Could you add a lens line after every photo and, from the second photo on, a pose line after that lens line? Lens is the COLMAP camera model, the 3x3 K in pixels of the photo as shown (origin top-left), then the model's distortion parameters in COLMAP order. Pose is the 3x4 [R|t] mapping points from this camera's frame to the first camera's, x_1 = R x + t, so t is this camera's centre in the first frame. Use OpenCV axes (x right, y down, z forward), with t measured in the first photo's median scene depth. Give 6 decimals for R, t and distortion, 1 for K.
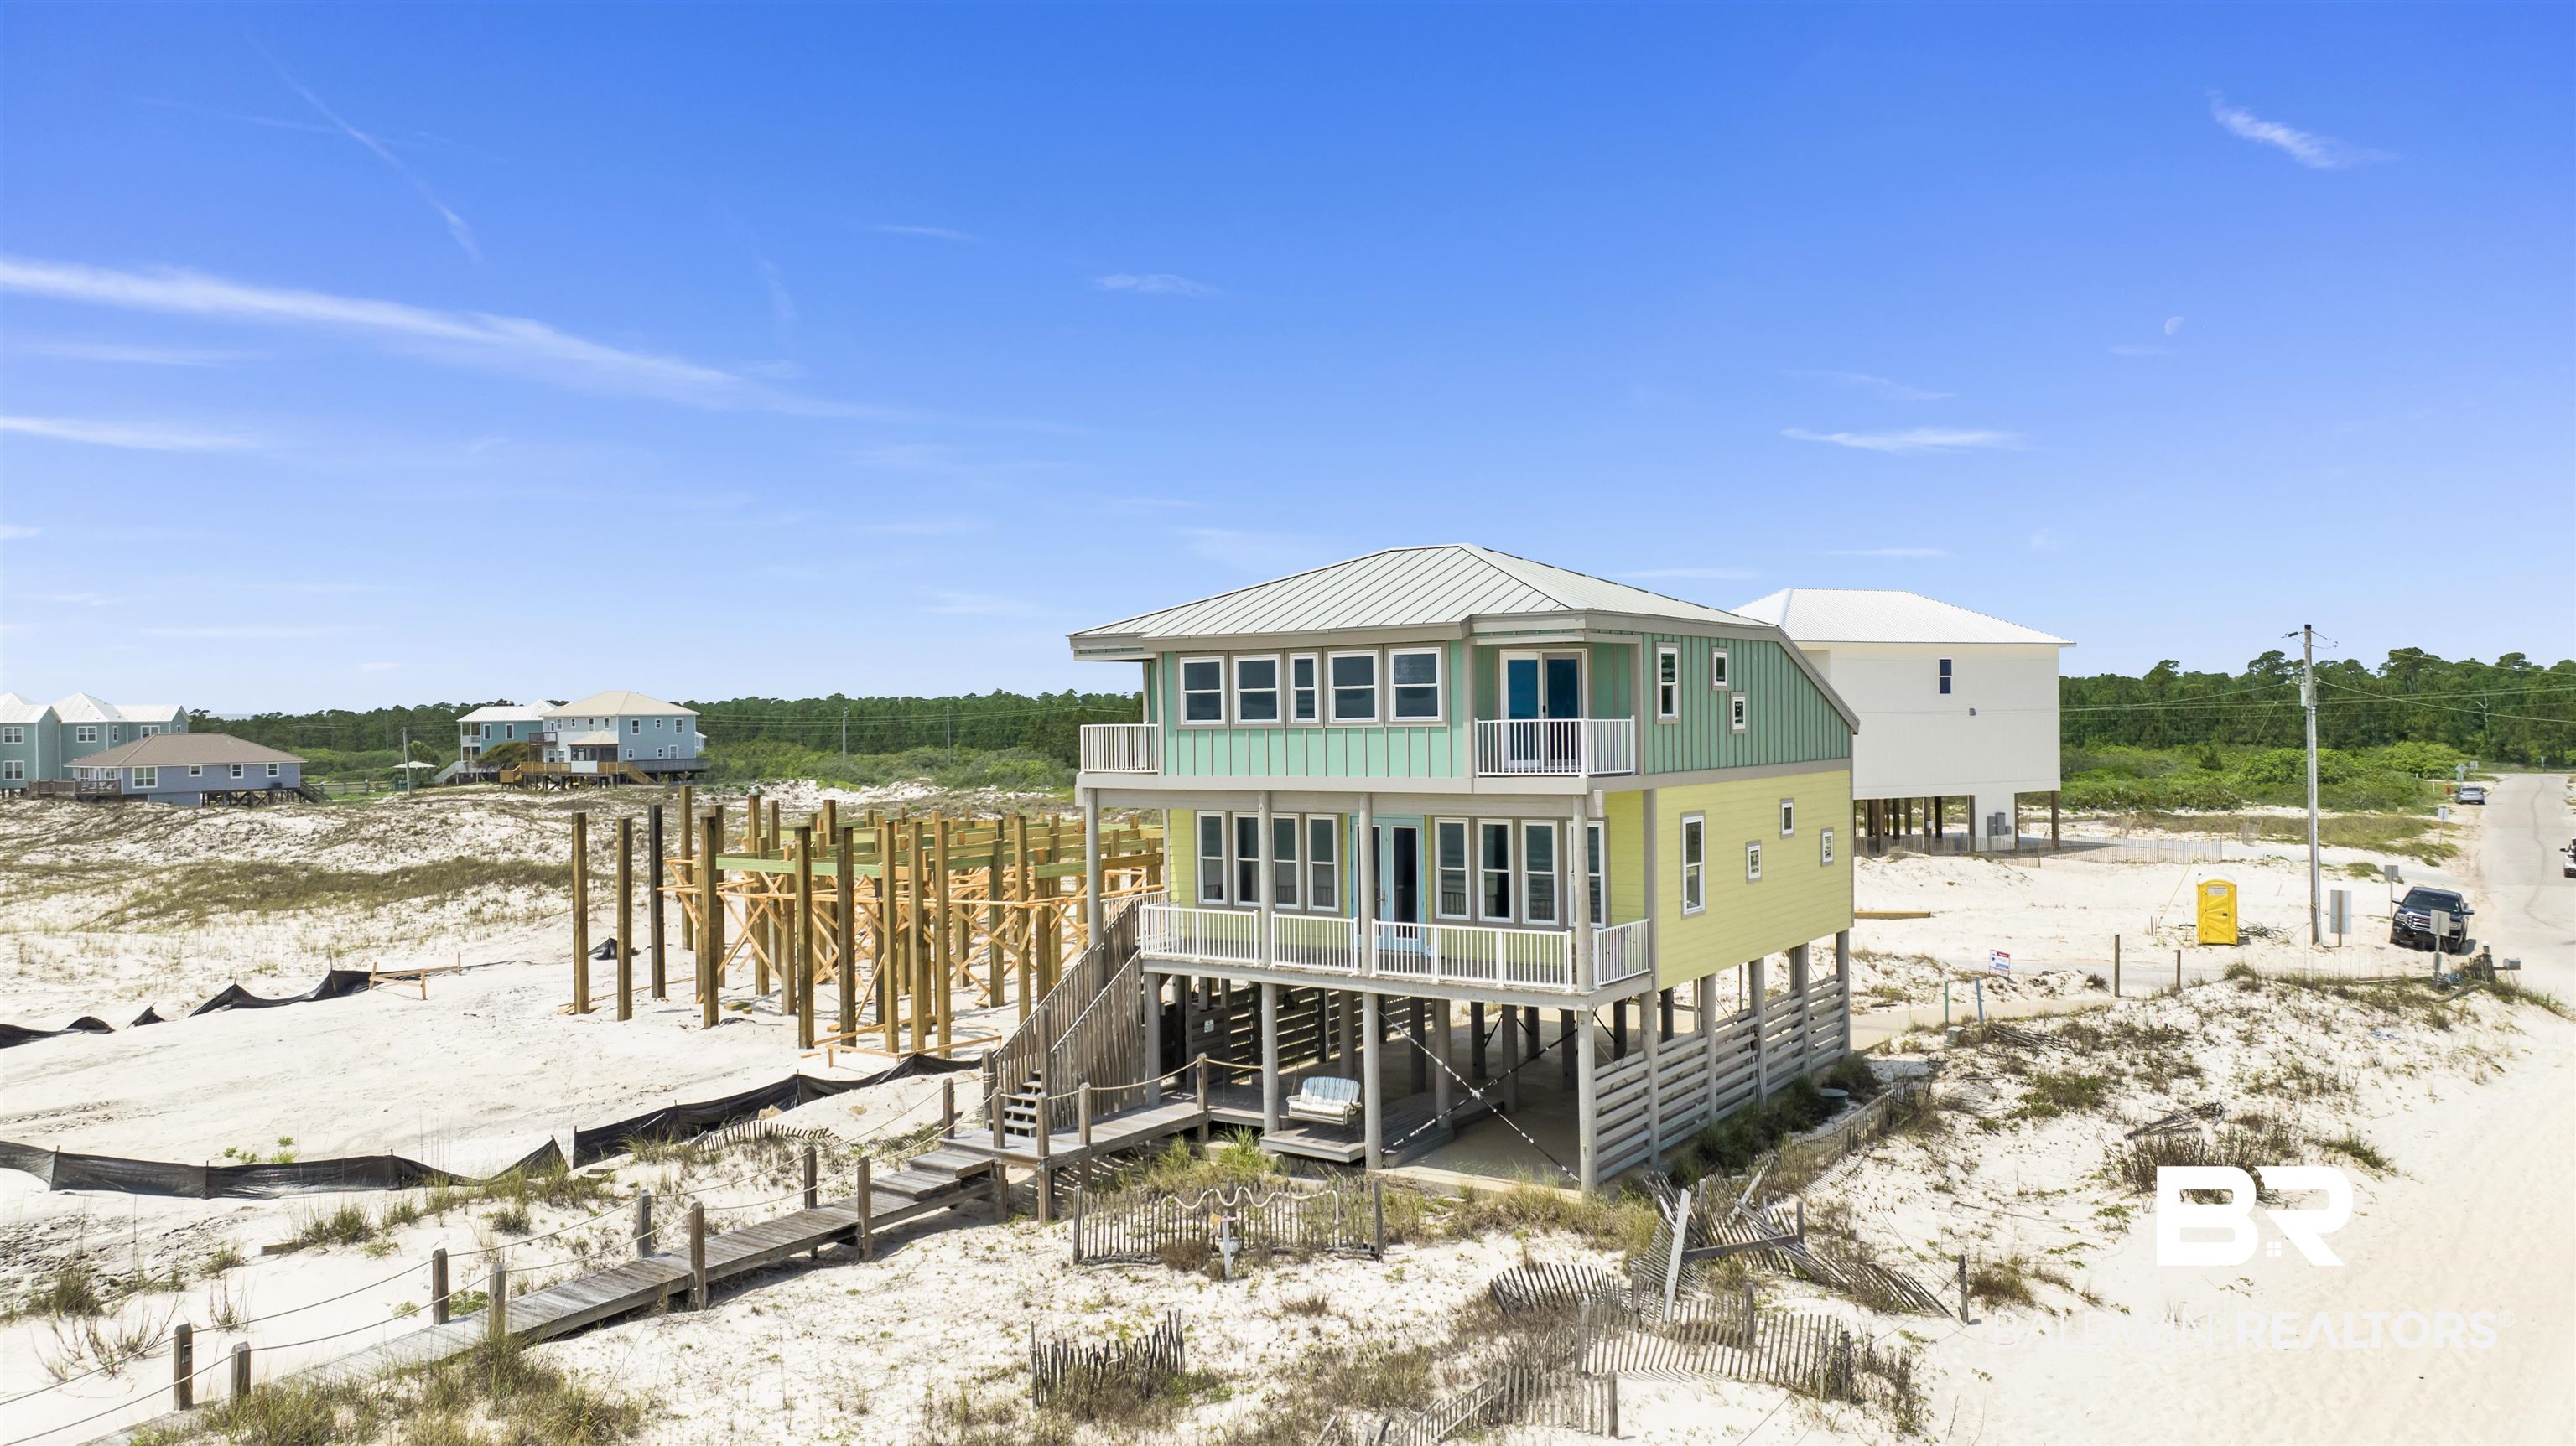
lens RADIAL K [[1789.5, 0, 1288.0], [0, 1789.5, 723.0], [0, 0, 1]] dist [-0.021305, -0.000193]
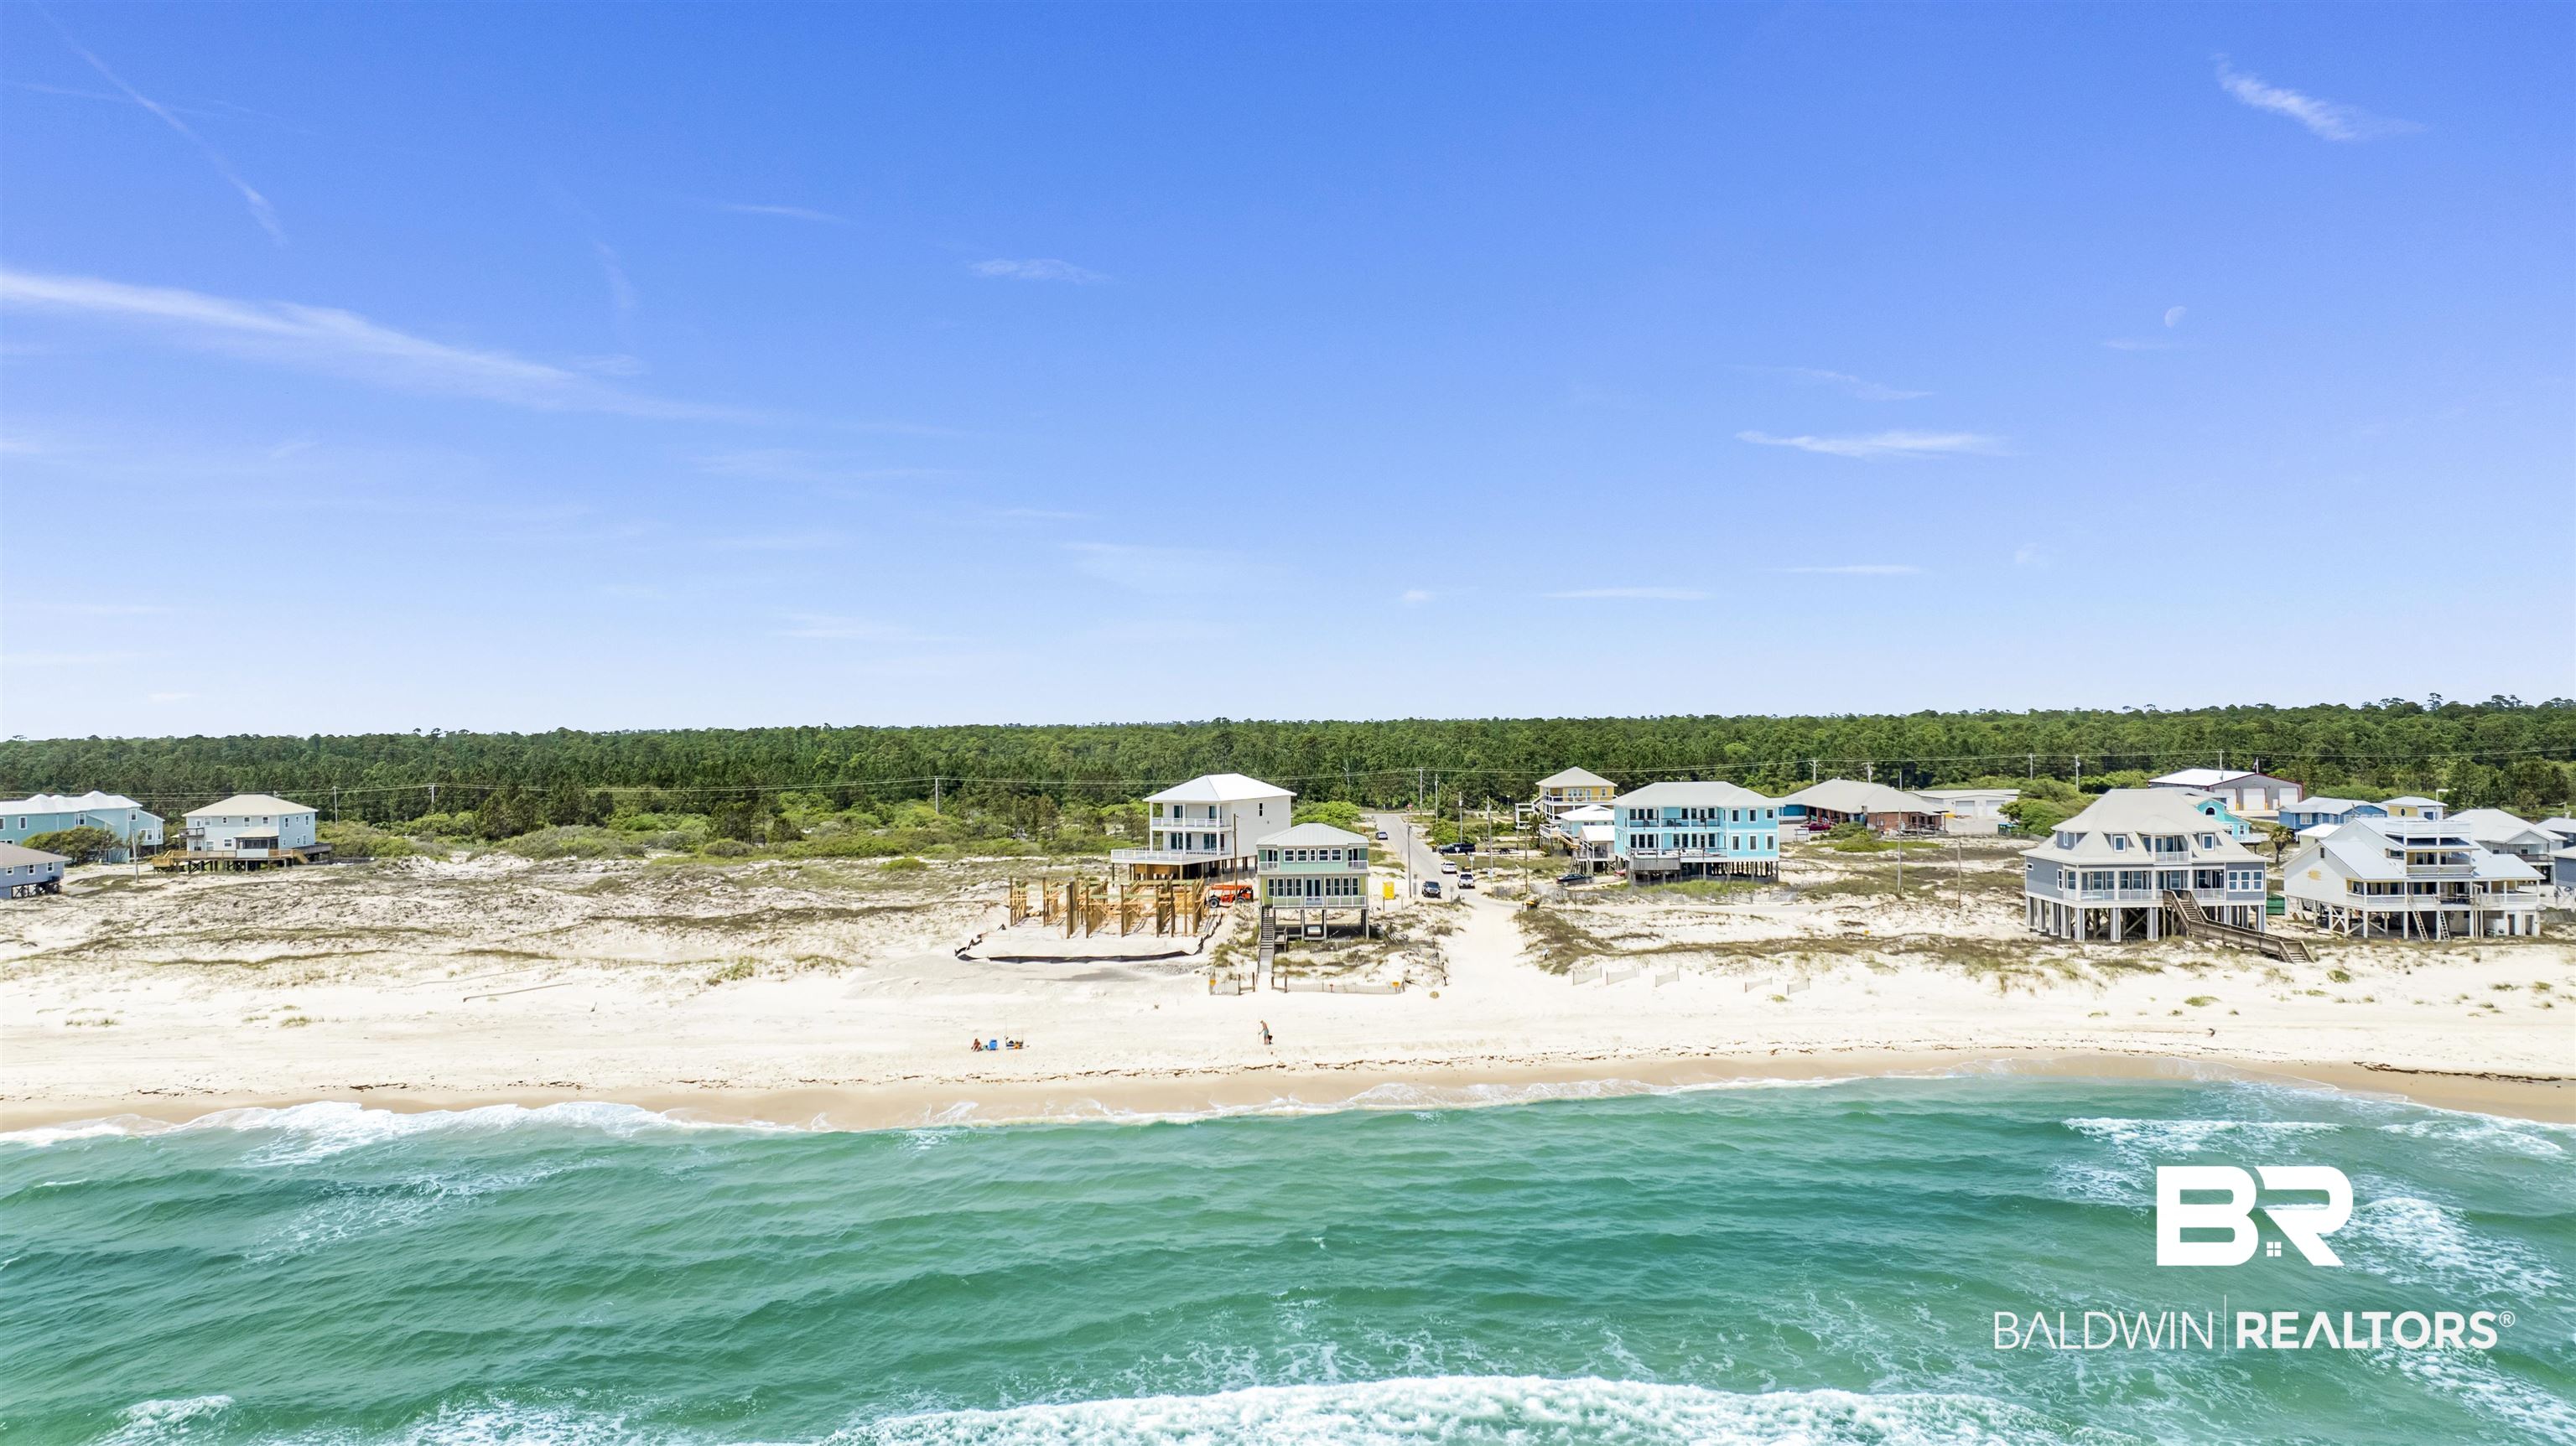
lens RADIAL K [[1804.8, 0, 1288.0], [0, 1804.8, 723.0], [0, 0, 1]] dist [-0.021324, 0.001106]
pose [[0.831581, -0.001402, 0.555401, -3.191672], [0.005327, 0.999971, -0.005452, -0.404320], [-0.555377, 0.007492, 0.831565, -3.642750]]
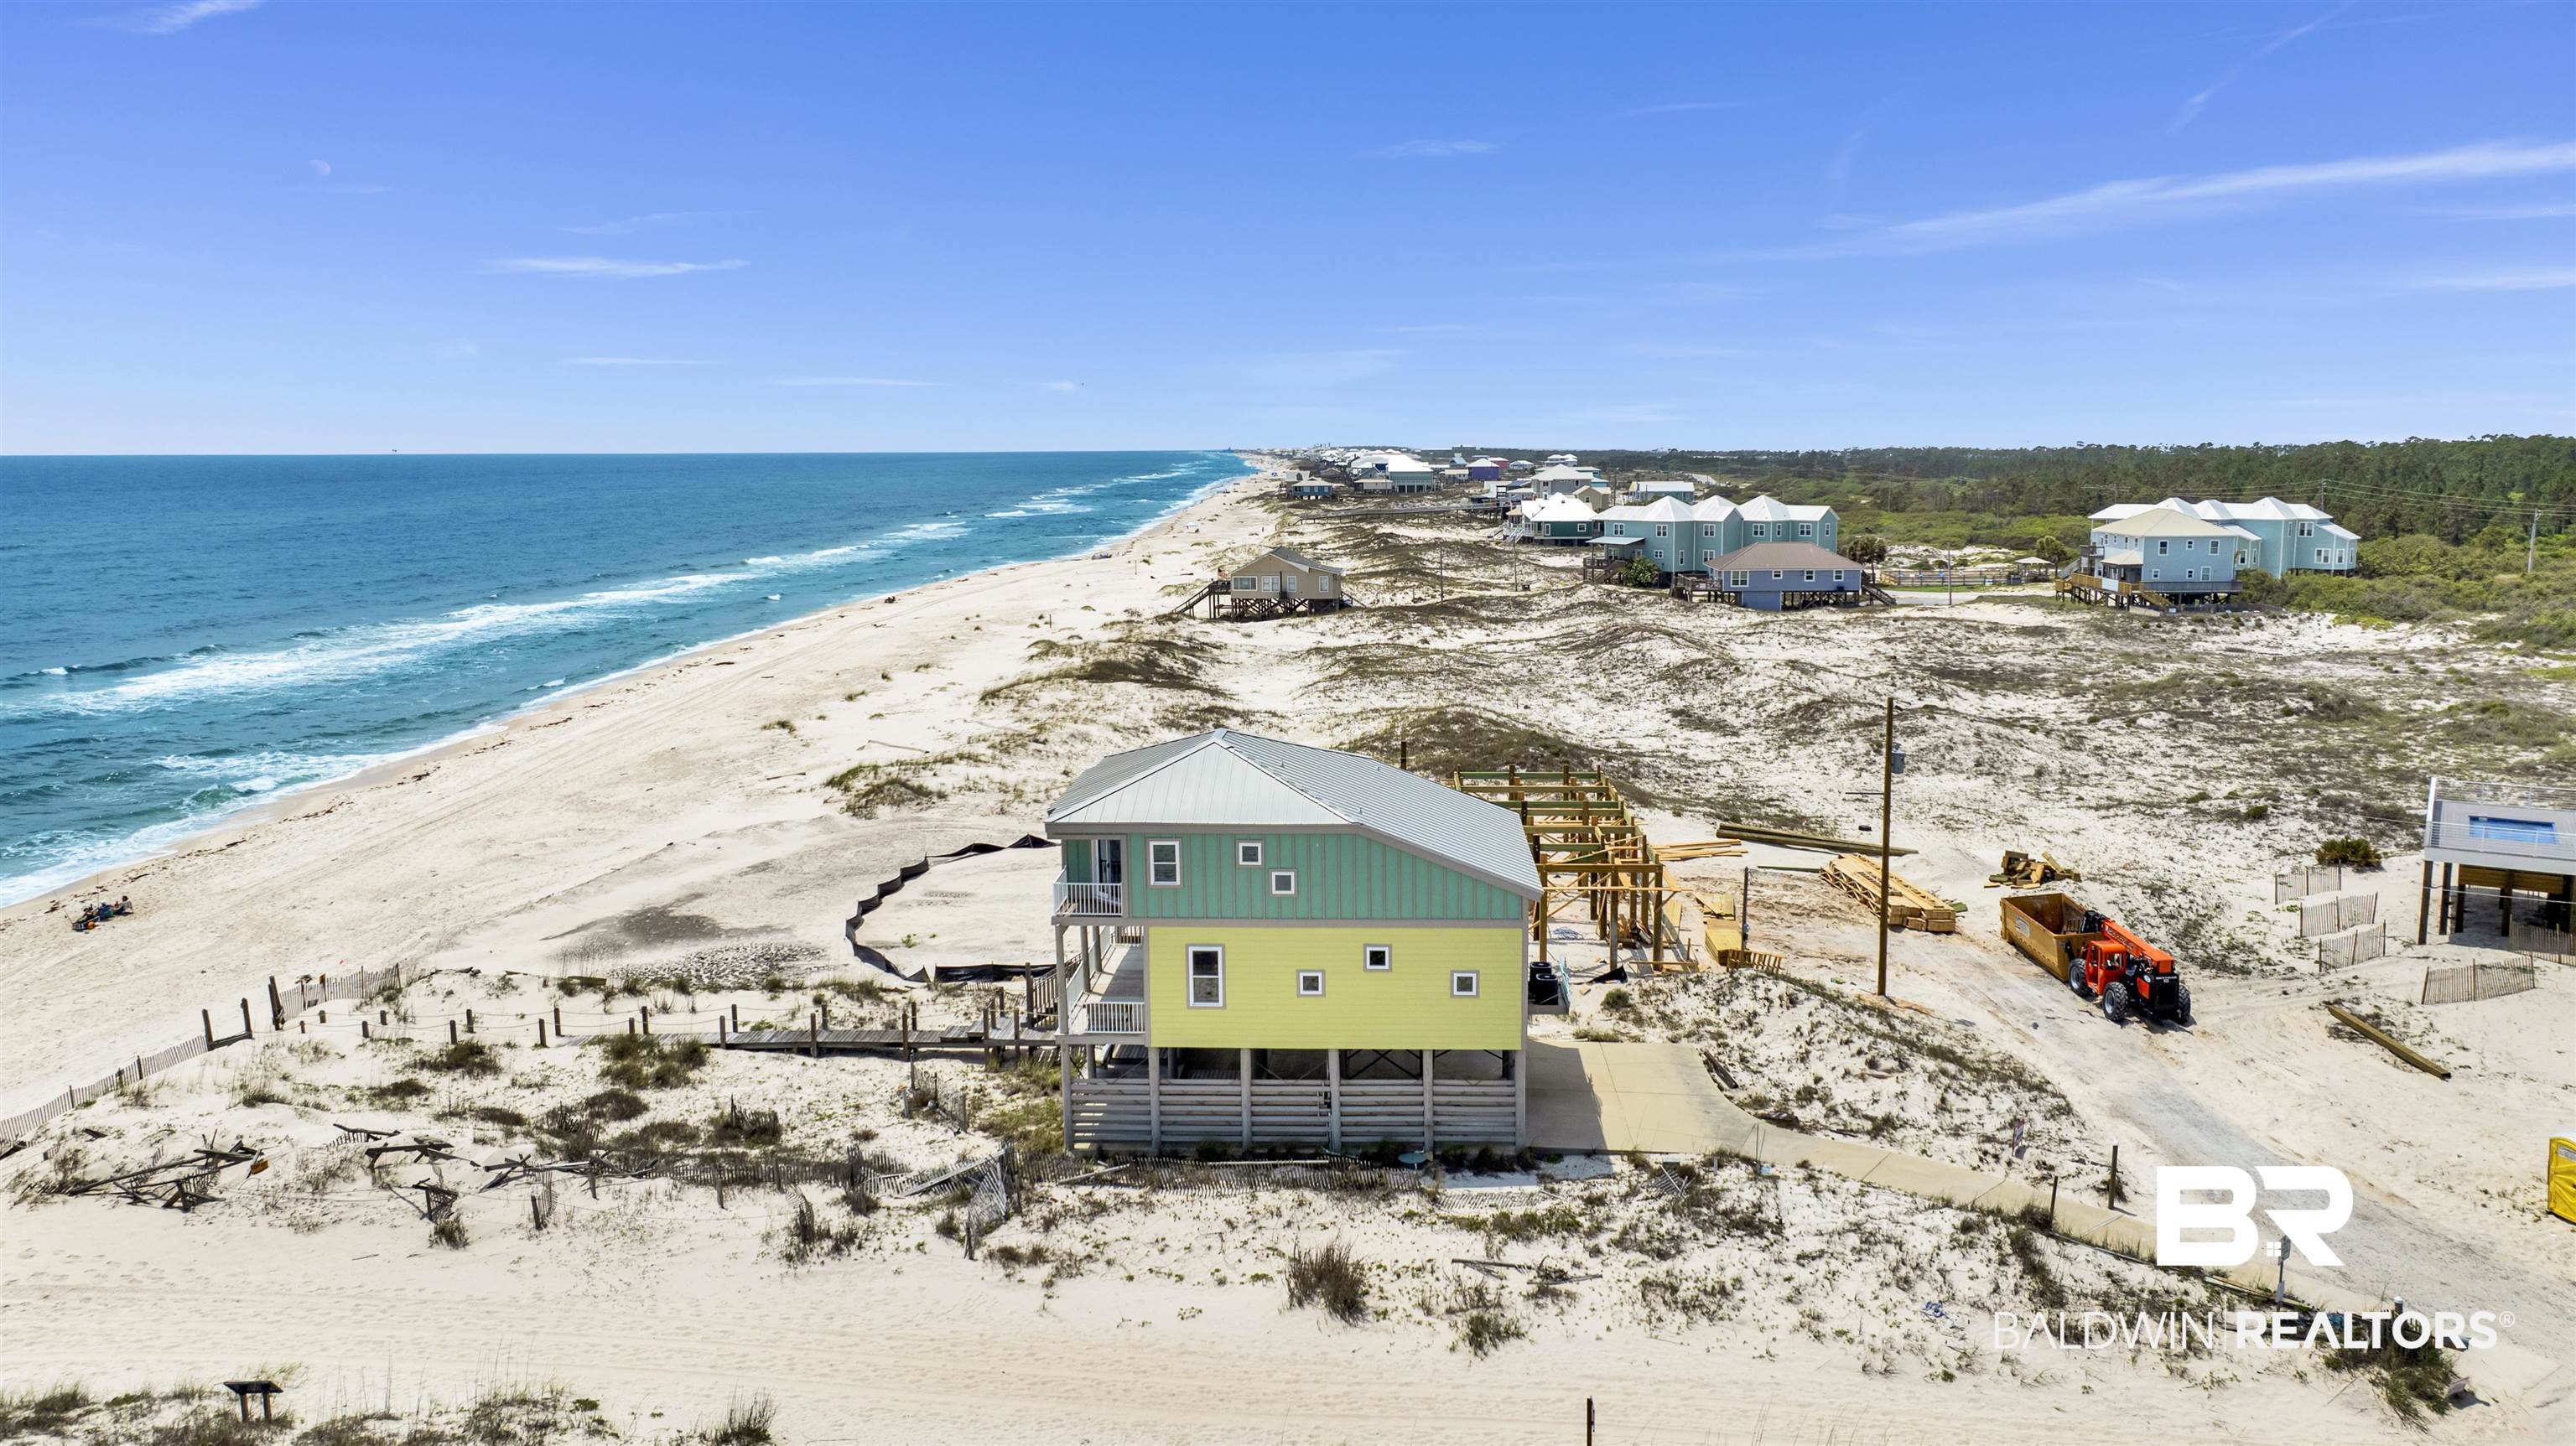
lens RADIAL K [[1804.8, 0, 1288.0], [0, 1804.8, 723.0], [0, 0, 1]] dist [-0.021324, 0.001106]
pose [[0.522966, 0.132513, -0.841990, 1.613429], [0.002411, 0.987607, 0.156928, -0.399132], [0.852350, -0.084098, 0.516165, 0.277906]]
